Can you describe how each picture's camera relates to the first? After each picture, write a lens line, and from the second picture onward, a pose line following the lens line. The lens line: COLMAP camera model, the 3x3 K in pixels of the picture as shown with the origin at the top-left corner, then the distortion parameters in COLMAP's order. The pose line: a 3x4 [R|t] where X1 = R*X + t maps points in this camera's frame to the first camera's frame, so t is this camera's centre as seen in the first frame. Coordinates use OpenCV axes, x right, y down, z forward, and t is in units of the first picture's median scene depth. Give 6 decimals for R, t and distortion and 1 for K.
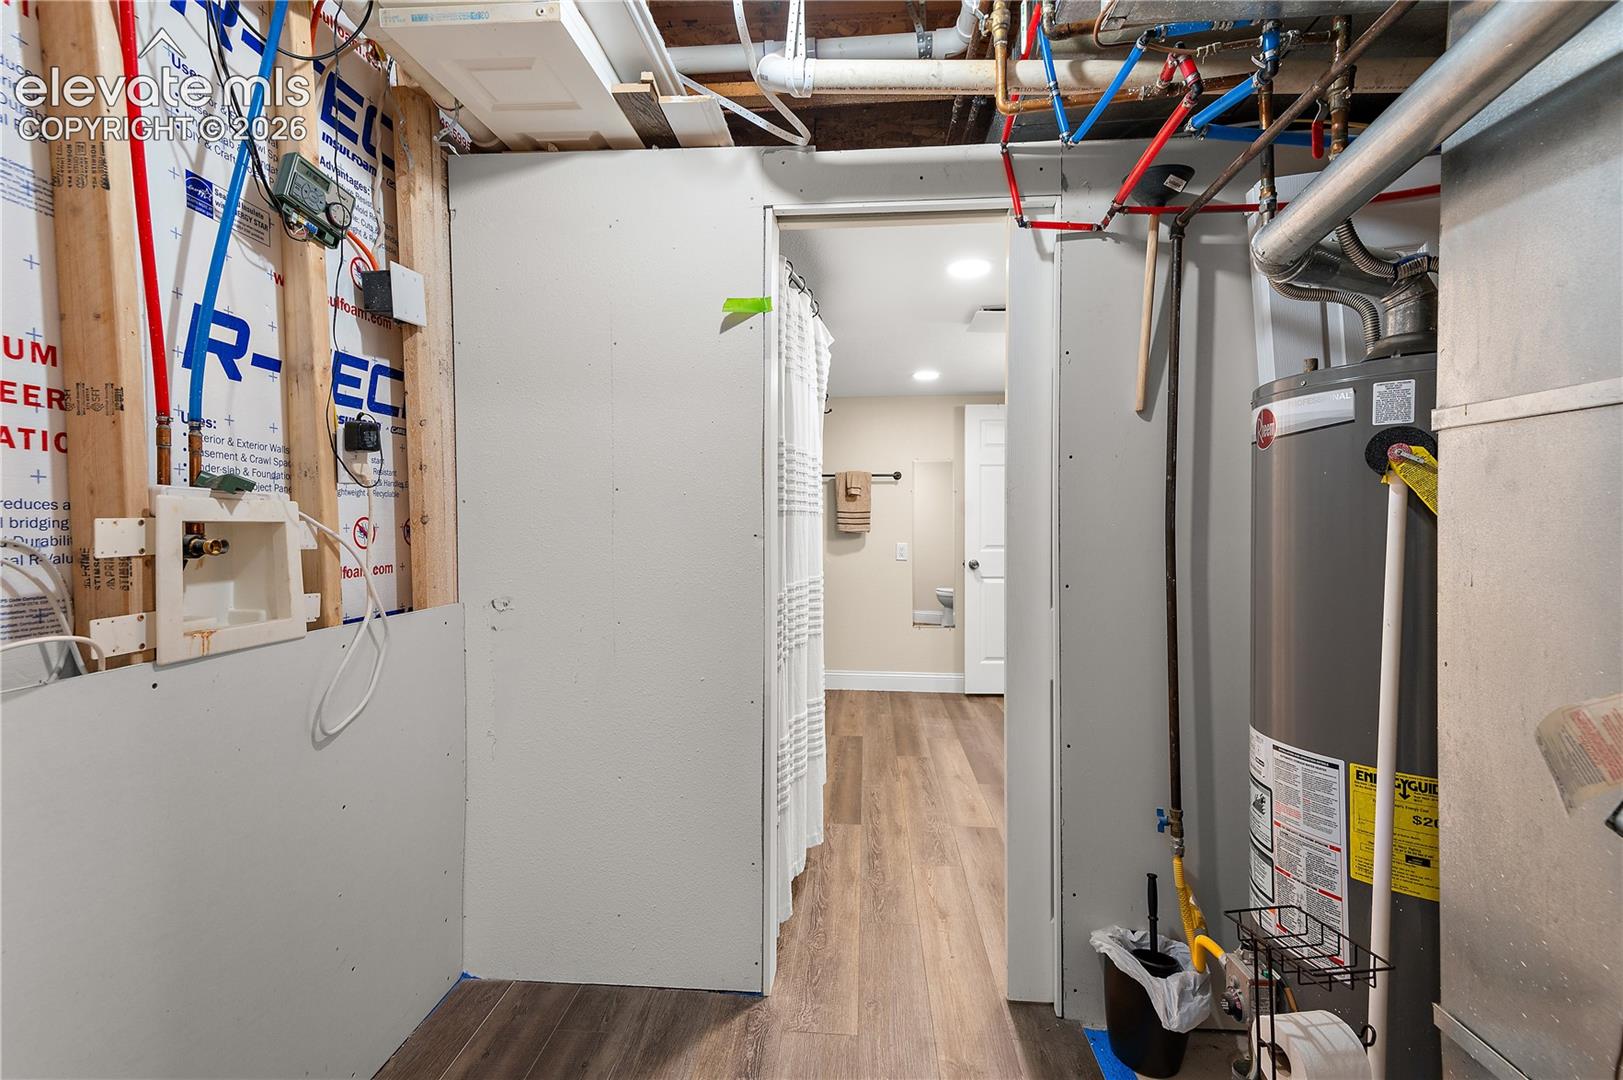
lens RADIAL K [[750.7, 0, 815.2], [0, 750.7, 542.0], [0, 0, 1]] dist [0.023674, -0.001193]
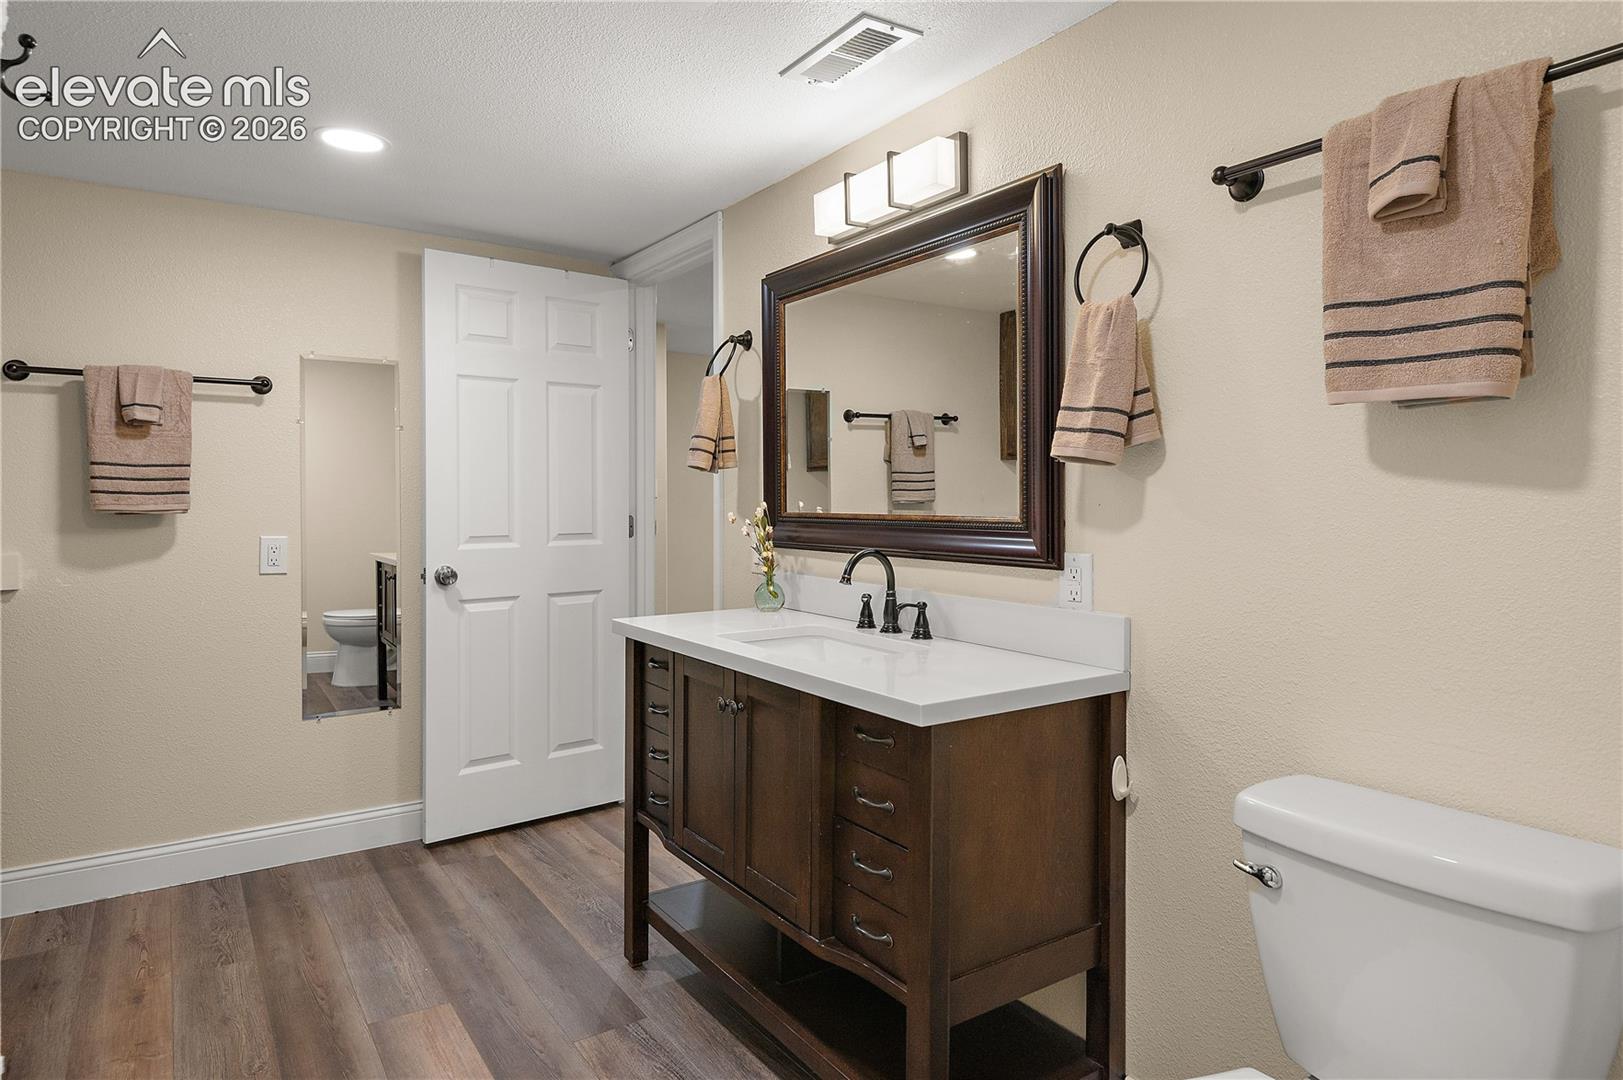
lens RADIAL K [[935.9, 0, 830.1], [0, 935.9, 493.8], [0, 0, 1]] dist [0.003300, -0.001653]
pose [[0.770168, 0.002476, 0.637836, 0.014531], [0.010820, 0.999798, -0.016946, -0.010603], [-0.637749, 0.019952, 0.769986, 0.365542]]
